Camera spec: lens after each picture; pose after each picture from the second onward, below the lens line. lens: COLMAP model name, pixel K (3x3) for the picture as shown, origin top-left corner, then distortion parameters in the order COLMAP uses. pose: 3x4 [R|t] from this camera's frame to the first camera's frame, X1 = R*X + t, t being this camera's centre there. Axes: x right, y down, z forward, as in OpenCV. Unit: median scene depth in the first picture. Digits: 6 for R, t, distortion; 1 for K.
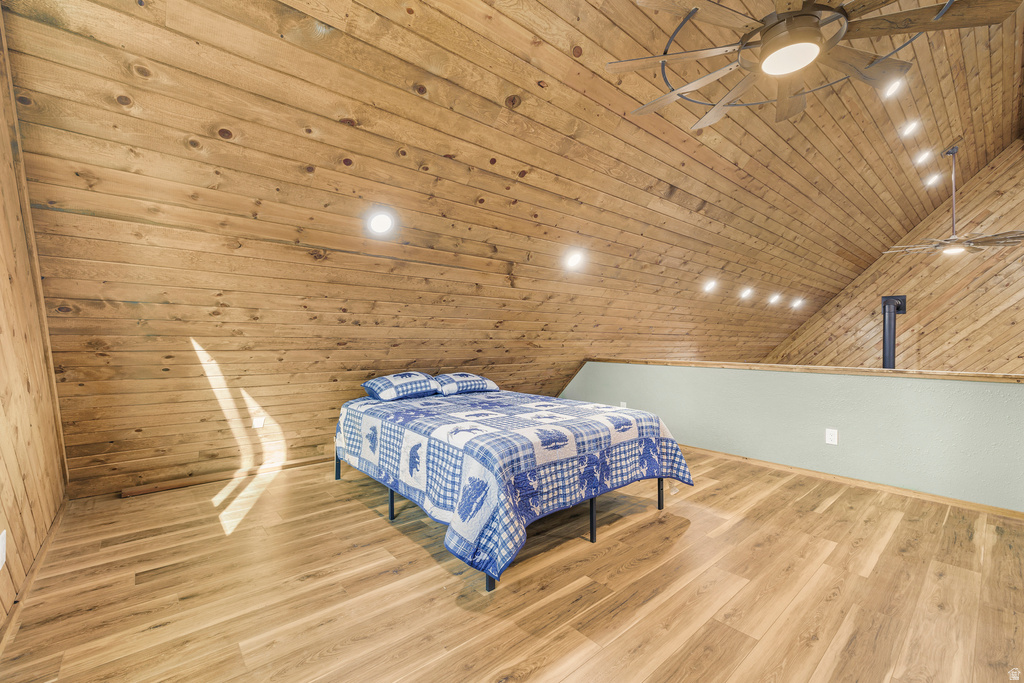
lens RADIAL K [[433.2, 0, 510.5], [0, 433.2, 339.8], [0, 0, 1]] dist [-0.000259, -0.000242]
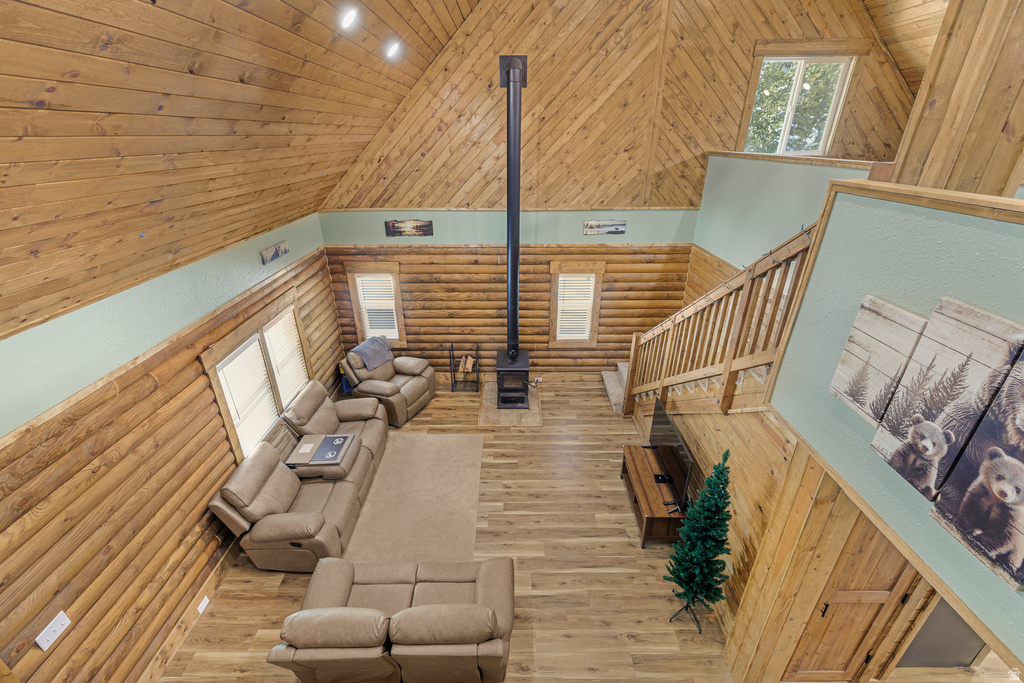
lens RADIAL K [[433.2, 0, 510.2], [0, 433.2, 339.0], [0, 0, 1]] dist [-0.000259, -0.000242]
pose [[0.661996, -0.331941, 0.671995, 0.300668], [0.013021, 0.901540, 0.432501, 0.003088], [-0.749395, -0.277564, 0.601137, 0.499254]]
